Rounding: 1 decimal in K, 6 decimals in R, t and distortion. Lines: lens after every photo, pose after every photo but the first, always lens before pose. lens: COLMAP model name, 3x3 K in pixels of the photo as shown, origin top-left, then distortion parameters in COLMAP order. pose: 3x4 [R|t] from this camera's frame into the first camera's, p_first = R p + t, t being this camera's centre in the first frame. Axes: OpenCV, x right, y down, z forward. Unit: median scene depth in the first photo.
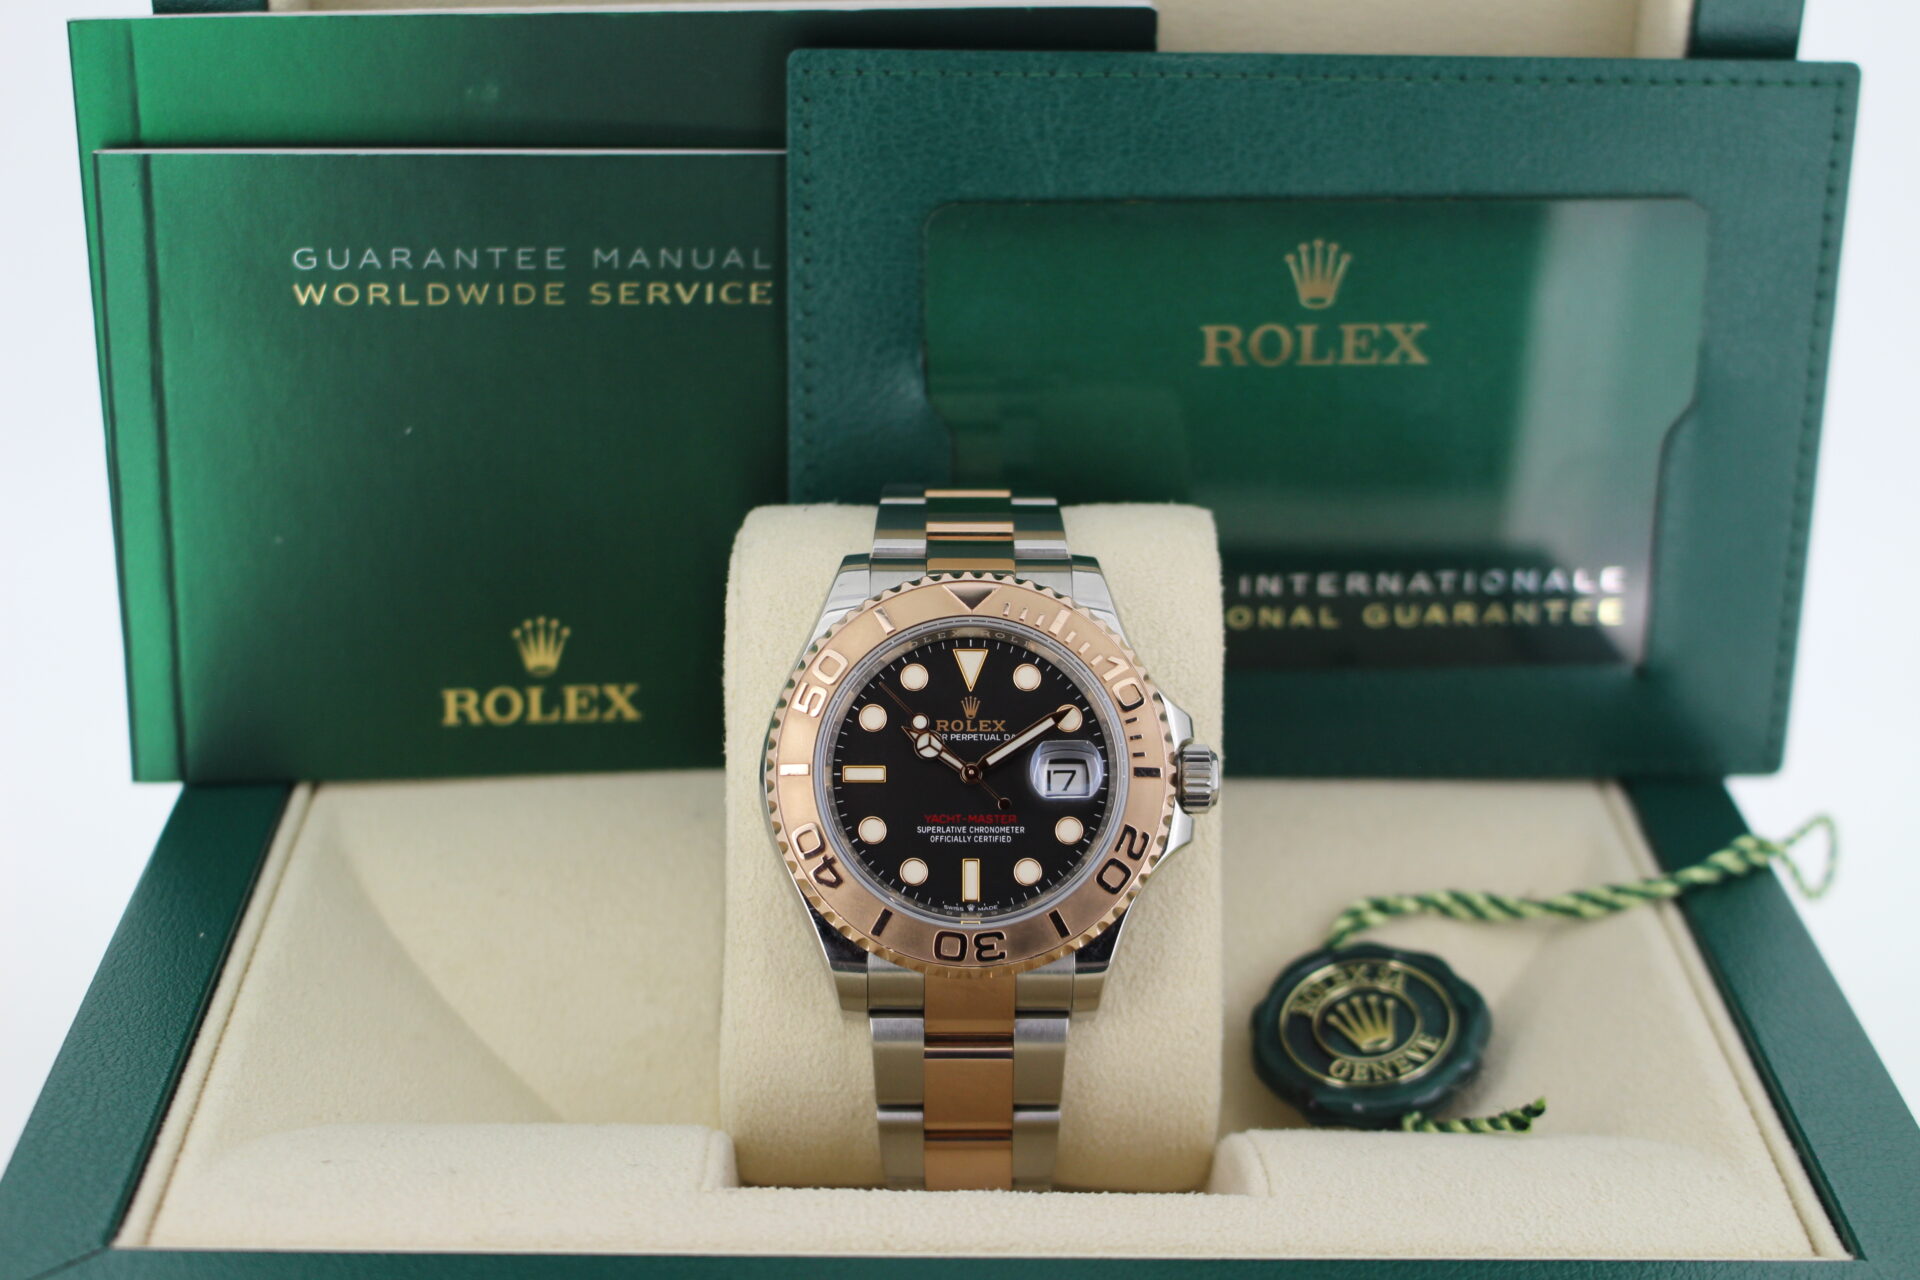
lens RADIAL K [[3444.6, 0, 960.0], [0, 3444.6, 640.0], [0, 0, 1]] dist [-0.076700, -0.035644]
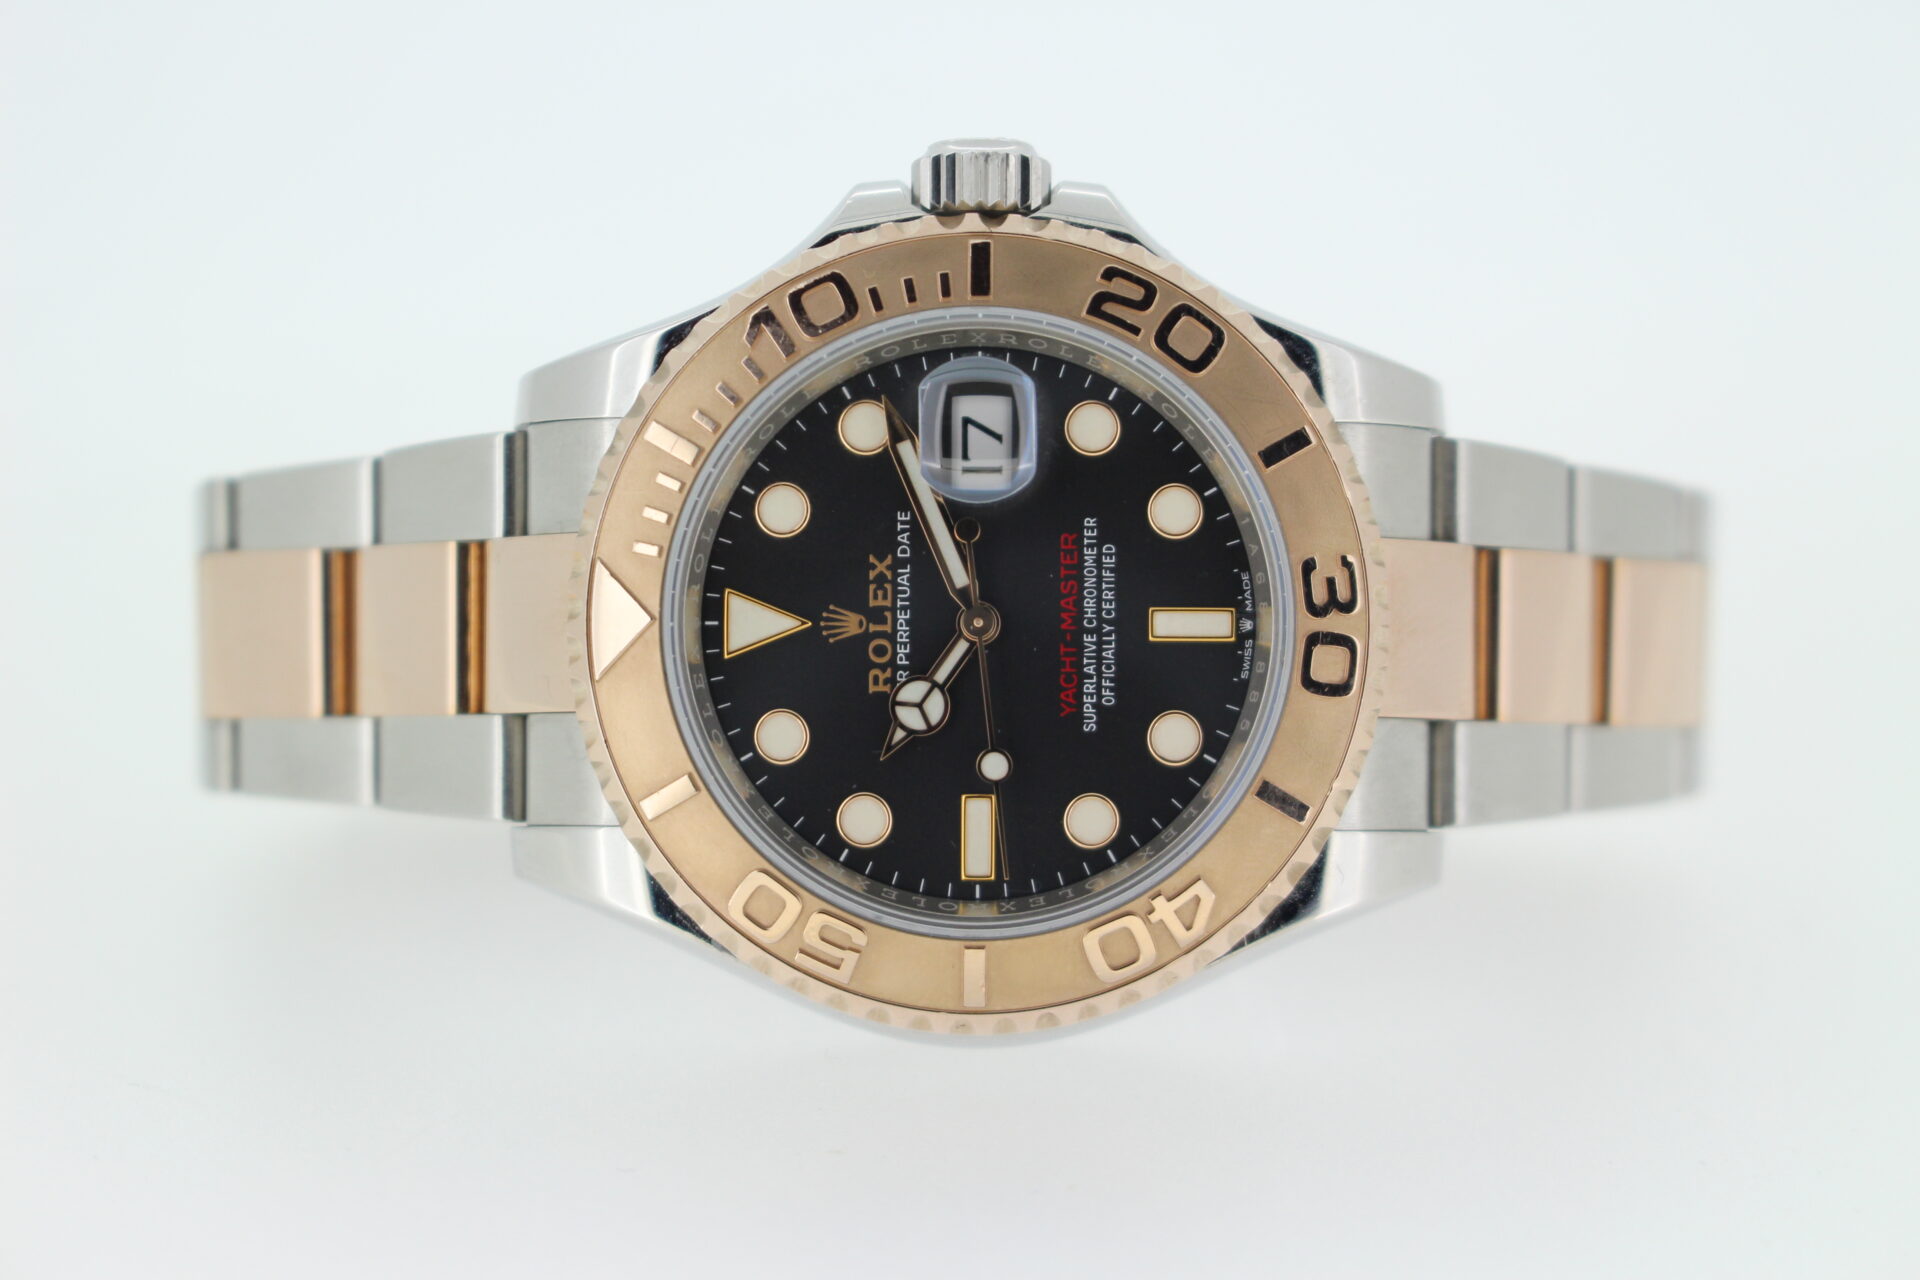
lens RADIAL K [[4686.0, 0, 963.8], [0, 4686.0, 696.3], [0, 0, 1]] dist [0.039668, 0.029740]
pose [[0.003591, -0.999915, 0.012551, -0.015813], [0.985589, 0.005662, 0.169062, -0.077739], [-0.169119, 0.011763, 0.985525, 0.329895]]
